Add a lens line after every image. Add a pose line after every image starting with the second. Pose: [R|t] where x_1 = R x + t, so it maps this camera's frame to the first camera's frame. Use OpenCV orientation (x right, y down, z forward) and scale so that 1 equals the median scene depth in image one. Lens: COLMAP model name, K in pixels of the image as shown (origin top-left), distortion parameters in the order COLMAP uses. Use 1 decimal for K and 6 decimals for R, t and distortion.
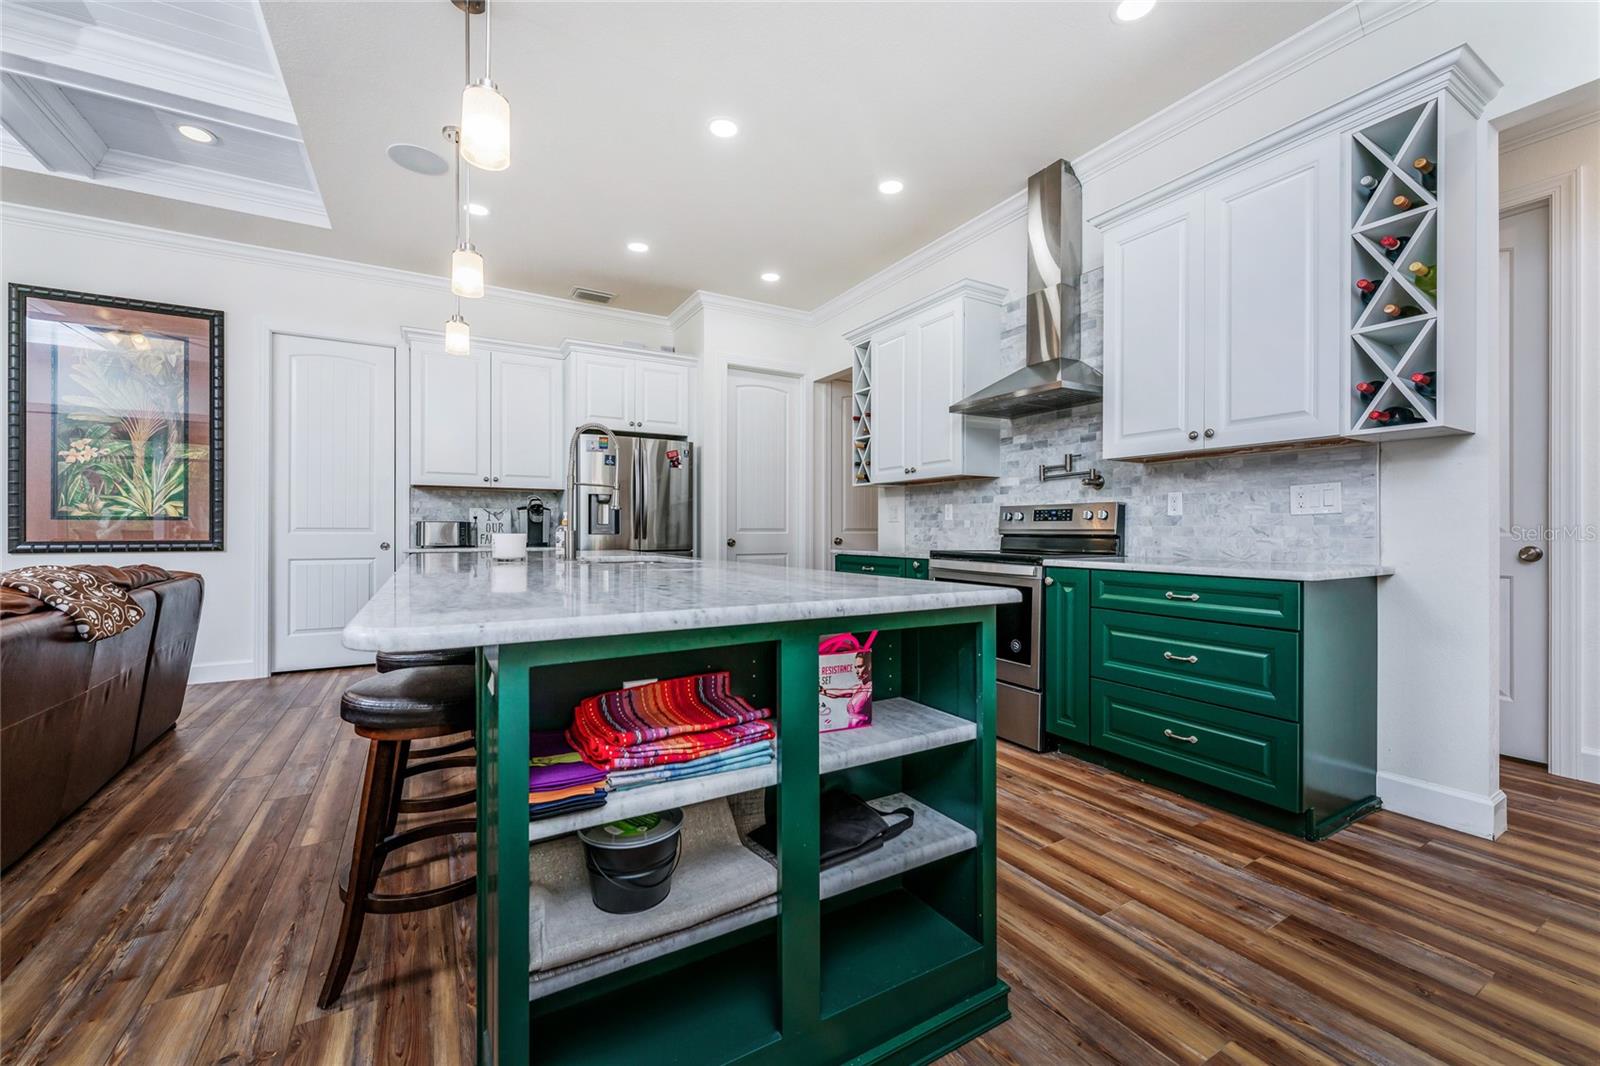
lens RADIAL K [[643.2, 0, 805.0], [0, 643.2, 533.3], [0, 0, 1]] dist [-0.000184, -0.000777]
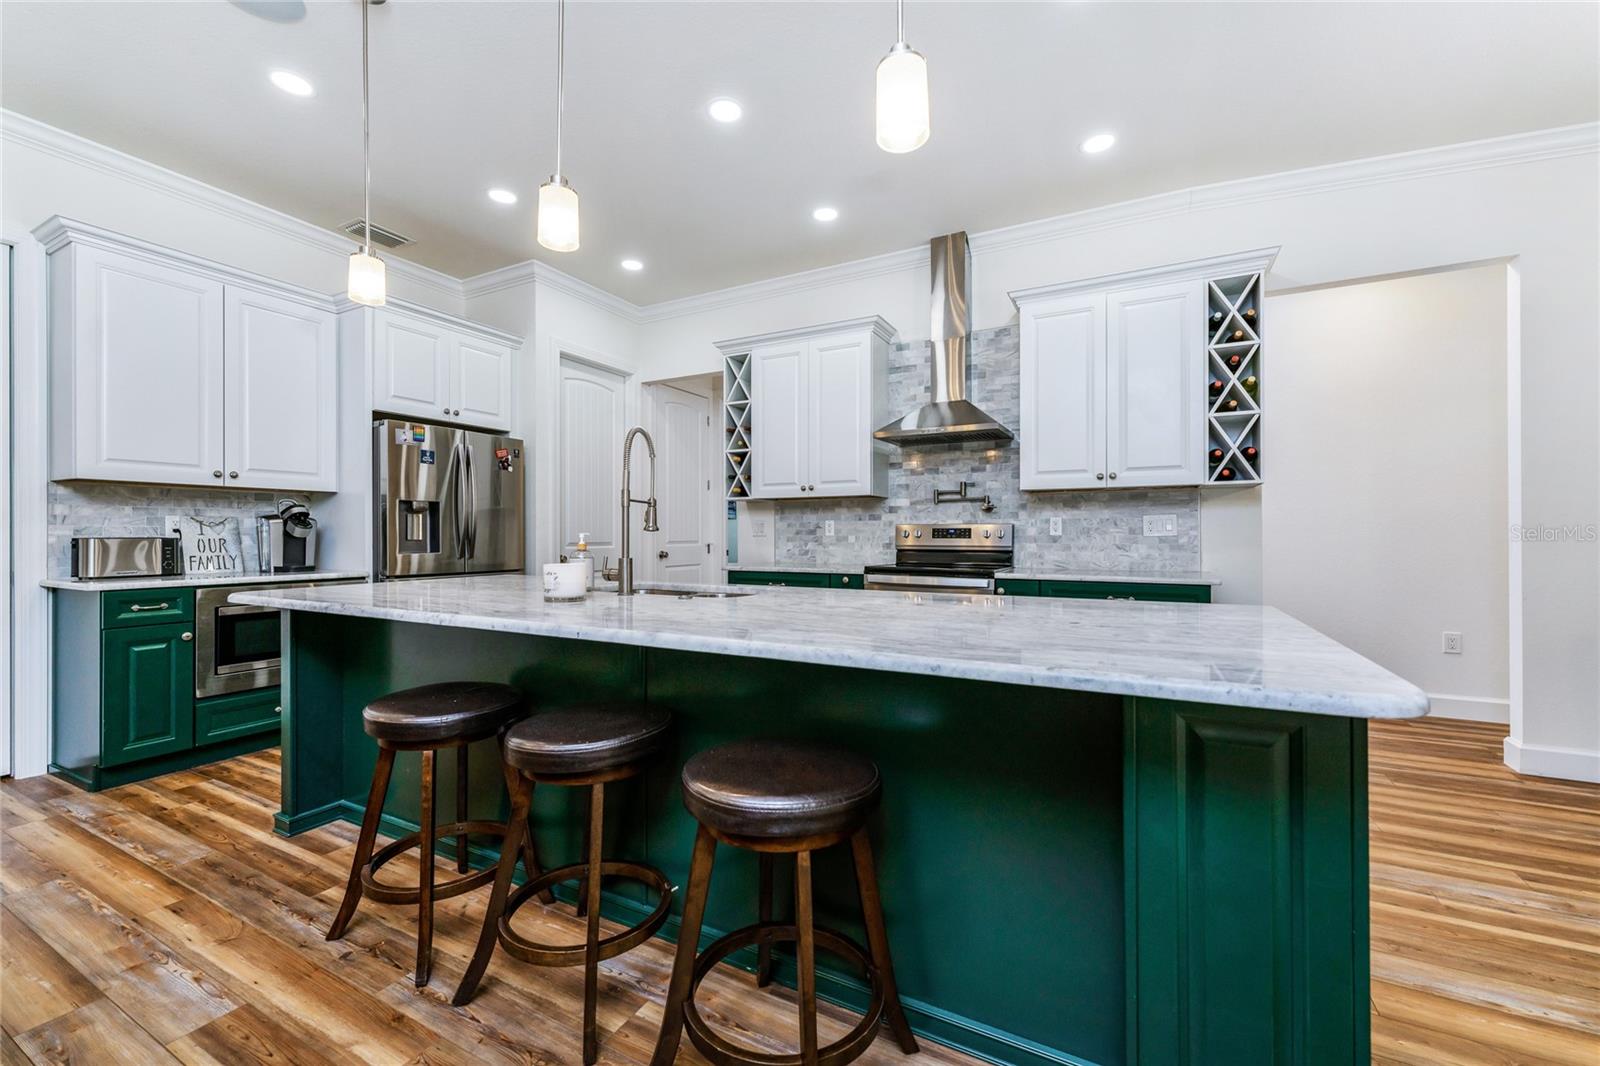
lens RADIAL K [[643.2, 0, 805.9], [0, 643.2, 541.0], [0, 0, 1]] dist [-0.000184, -0.000777]
pose [[0.849044, -0.007240, 0.528273, -0.462728], [0.003939, 0.999965, 0.007374, -0.024158], [-0.528308, -0.004180, 0.849042, 0.148376]]
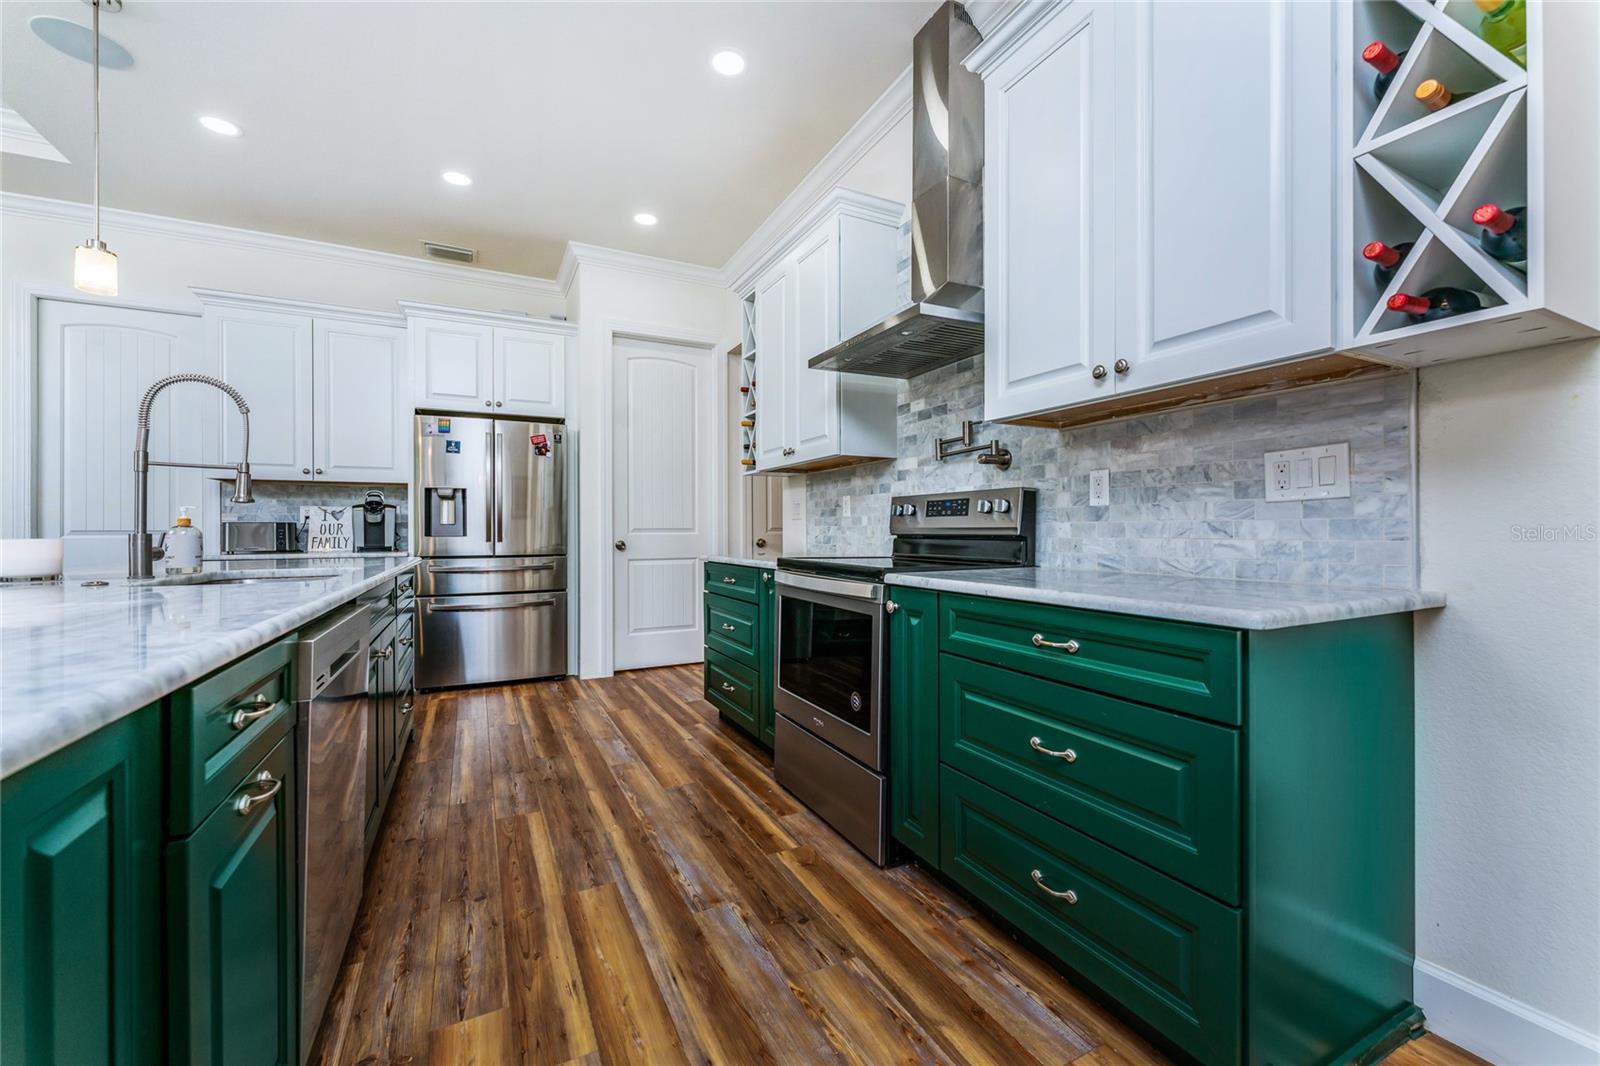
lens RADIAL K [[643.2, 0, 804.9], [0, 643.2, 532.1], [0, 0, 1]] dist [-0.000184, -0.000777]
pose [[0.998129, -0.005080, -0.060933, 0.274887], [0.005016, 0.999987, -0.001215, -0.001271], [0.060938, 0.000907, 0.998141, 0.284709]]
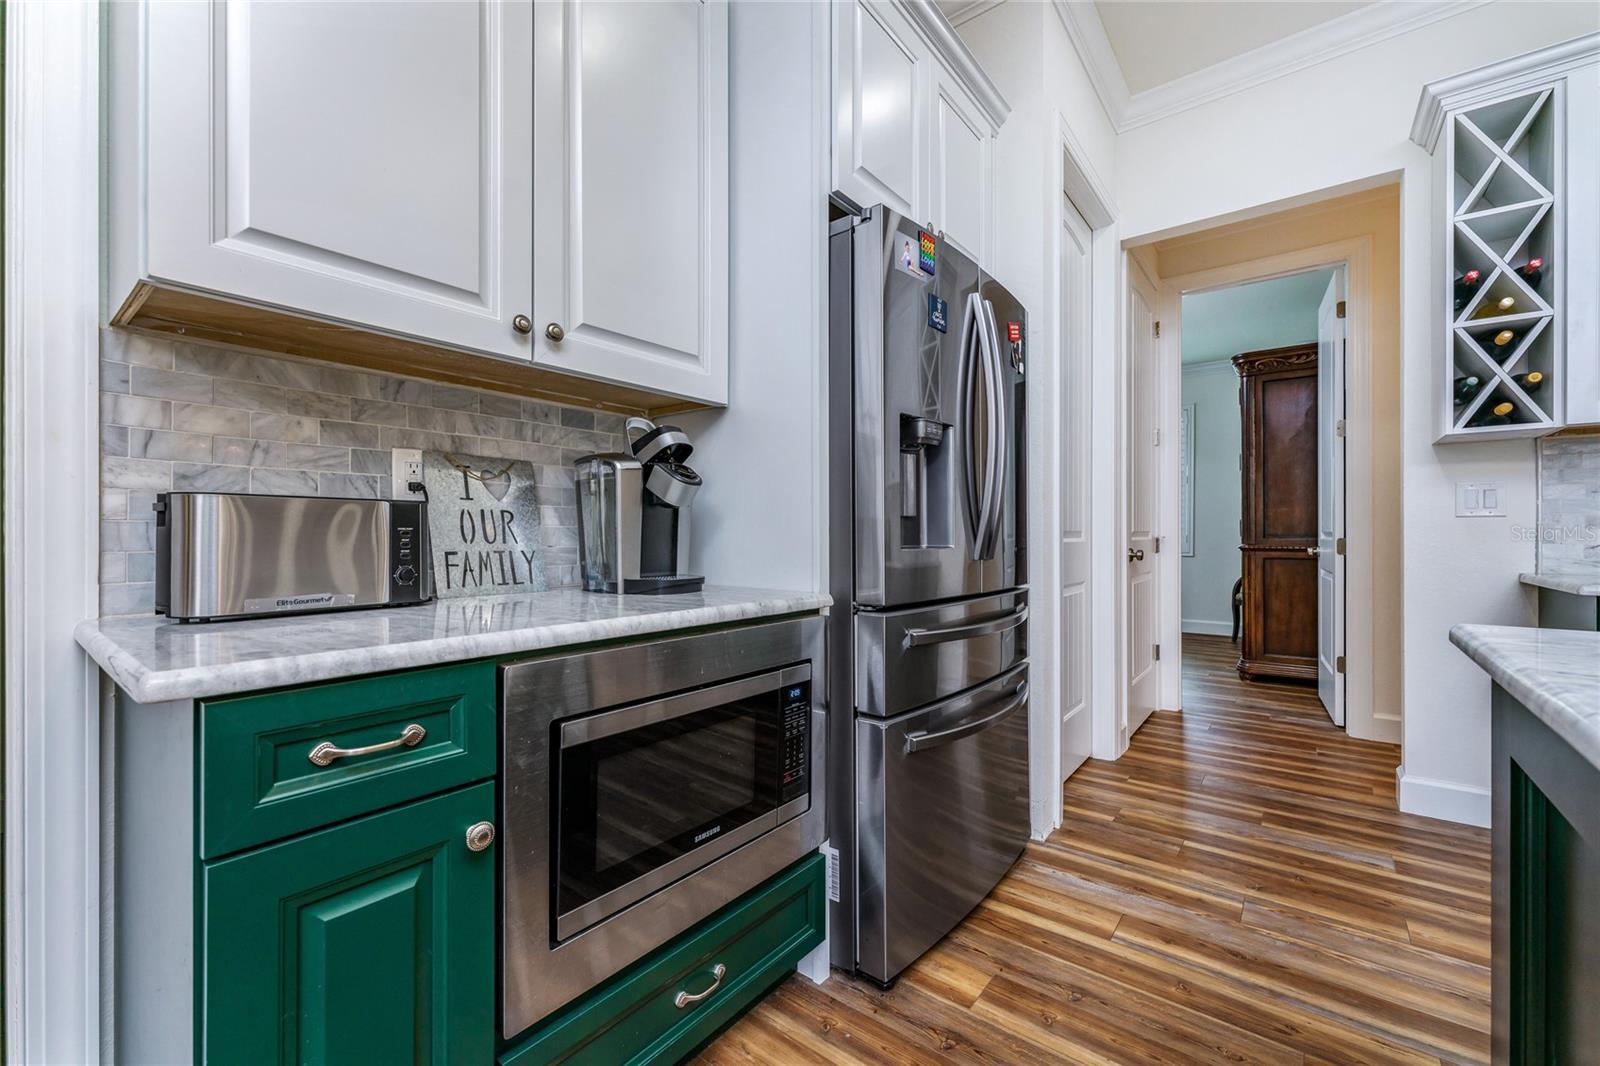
lens RADIAL K [[643.2, 0, 782.8], [0, 643.2, 538.5], [0, 0, 1]] dist [-0.000184, -0.000777]
pose [[0.934828, -0.003219, 0.355085, -0.687944], [0.003704, 0.999993, -0.000685, -0.005230], [-0.355080, 0.001956, 0.934834, 1.037124]]
